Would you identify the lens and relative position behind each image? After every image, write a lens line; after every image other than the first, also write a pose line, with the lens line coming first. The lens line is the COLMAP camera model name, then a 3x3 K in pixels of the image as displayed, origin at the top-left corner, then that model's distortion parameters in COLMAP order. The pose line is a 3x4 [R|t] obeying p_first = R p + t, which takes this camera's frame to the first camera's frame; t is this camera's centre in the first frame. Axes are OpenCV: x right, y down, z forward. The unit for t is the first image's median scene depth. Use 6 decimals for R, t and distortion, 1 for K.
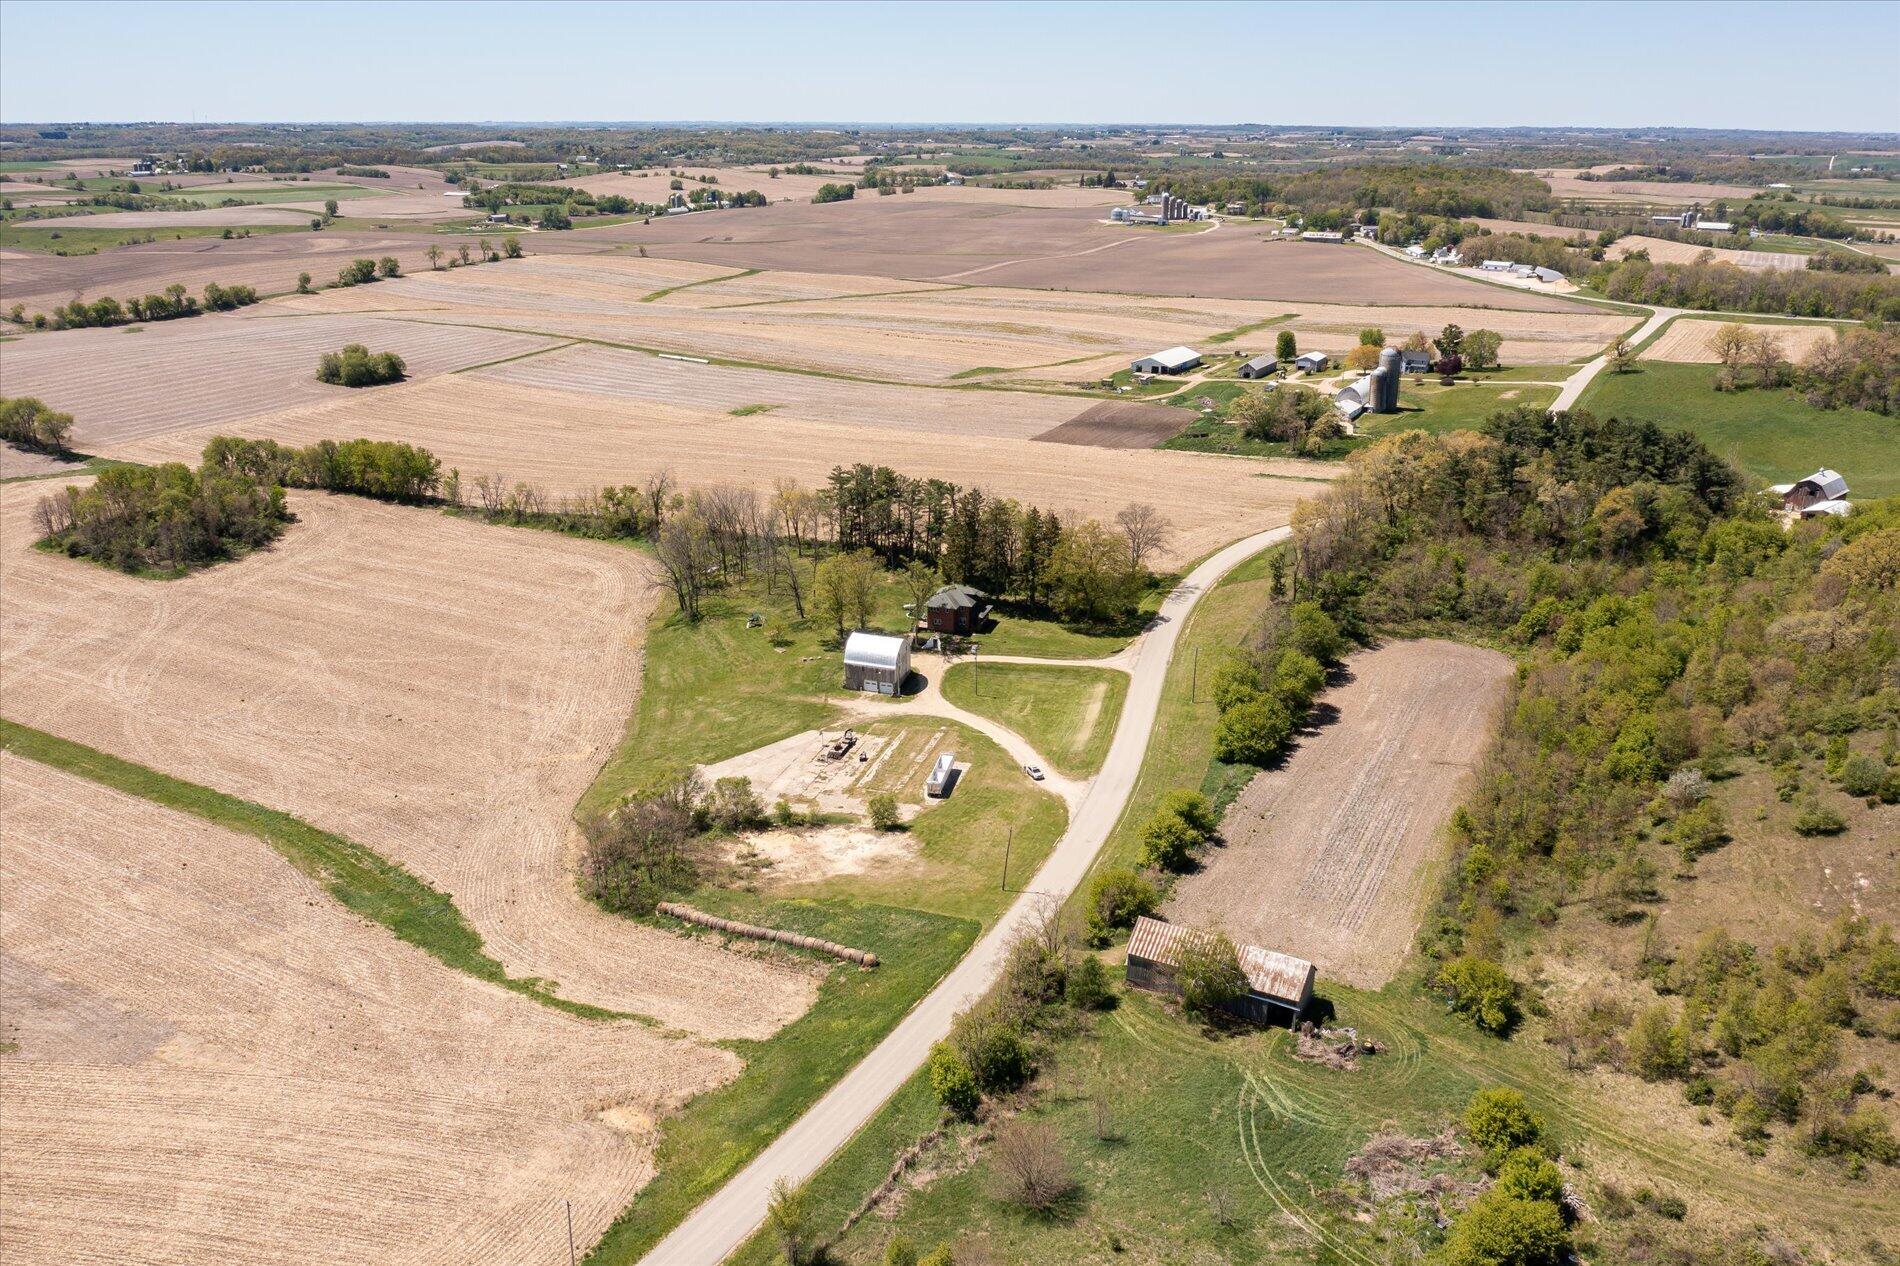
lens RADIAL K [[1478.6, 0, 950.0], [0, 1478.6, 633.0], [0, 0, 1]] dist [-0.020226, 0.009355]
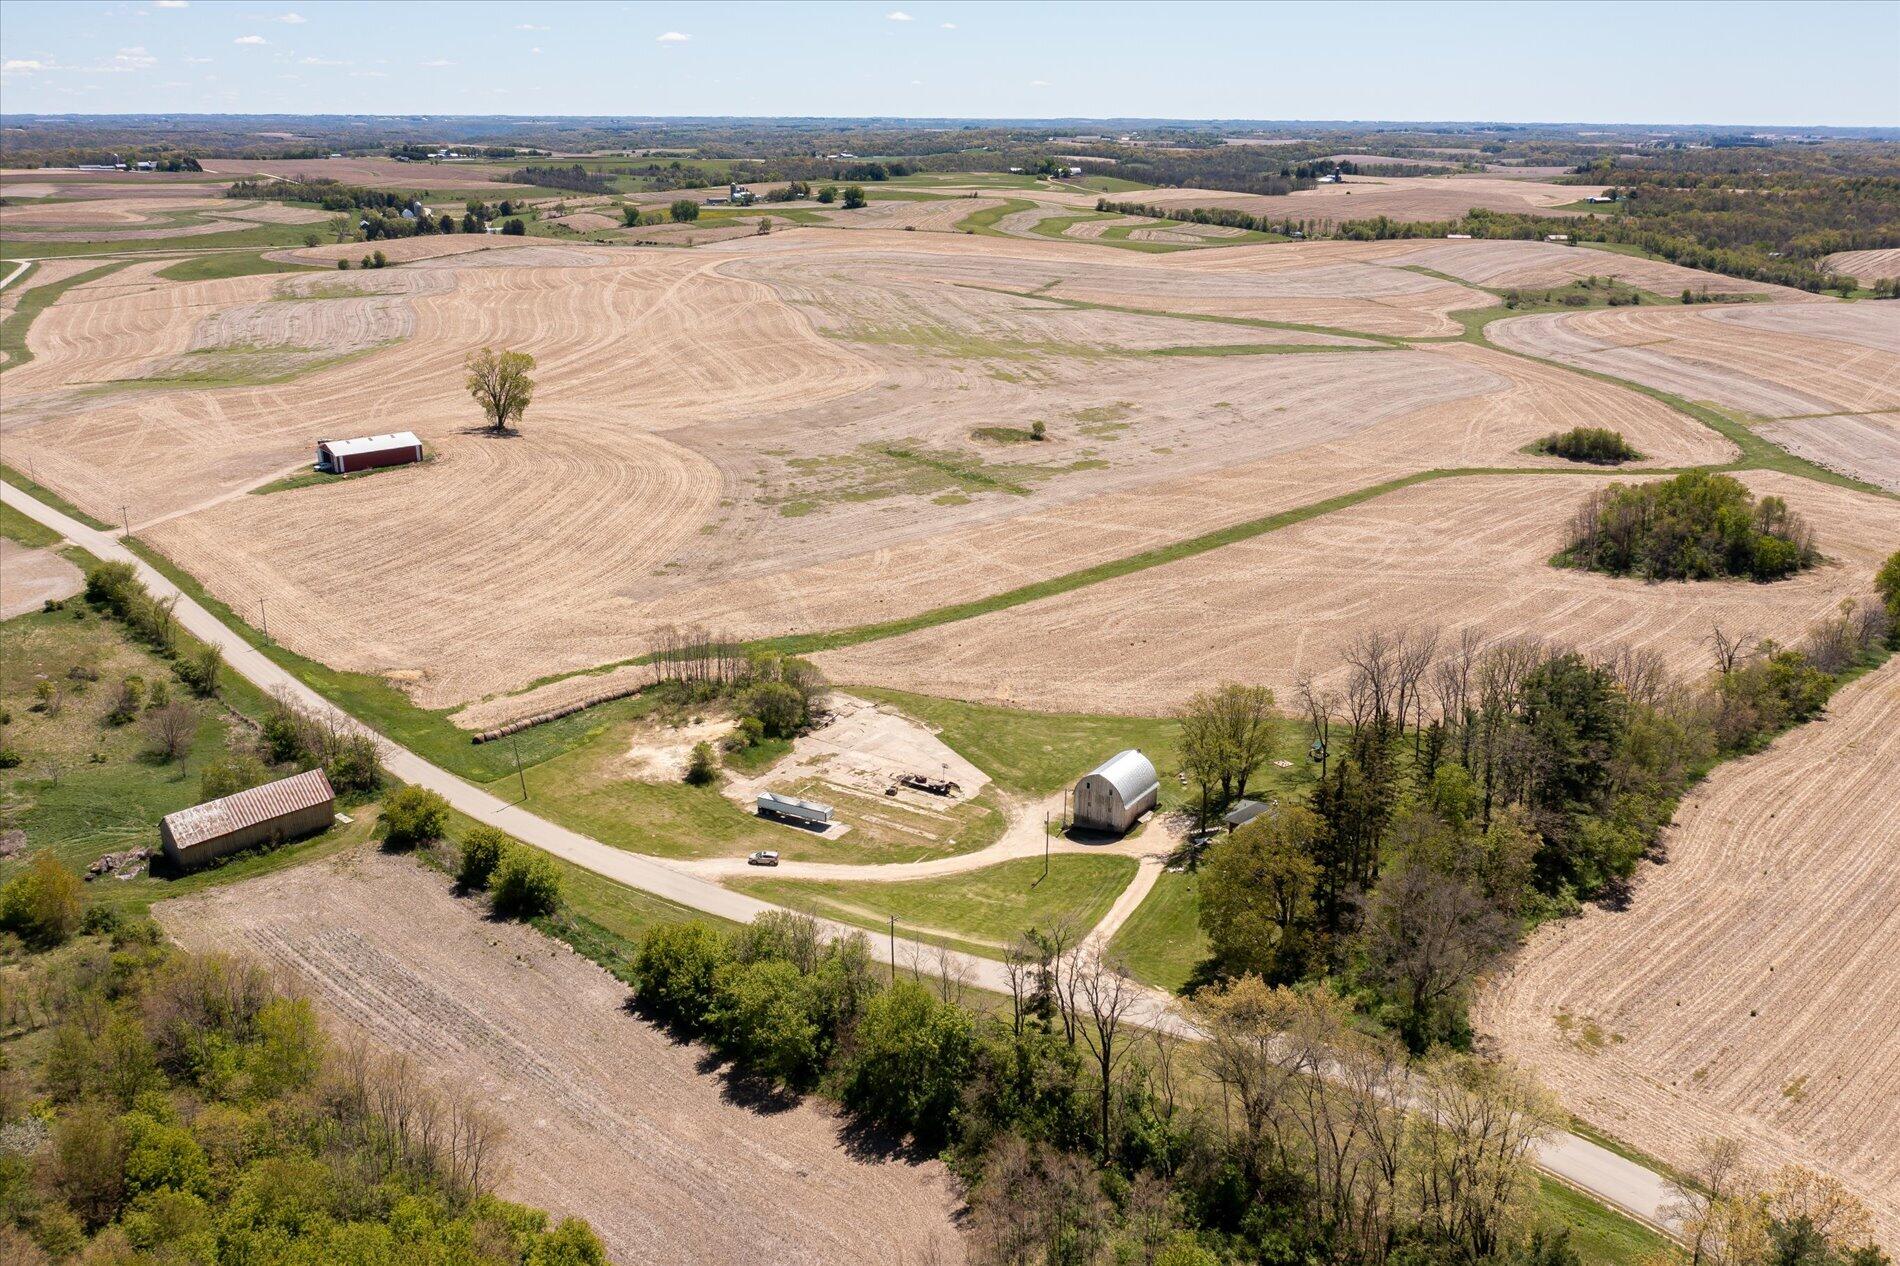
lens RADIAL K [[1478.6, 0, 950.0], [0, 1478.6, 633.0], [0, 0, 1]] dist [-0.020226, 0.009355]
pose [[-0.252898, 0.307506, -0.917324, 0.878187], [-0.331644, 0.863147, 0.380775, -0.426879], [0.908876, 0.400522, -0.116305, 1.317417]]
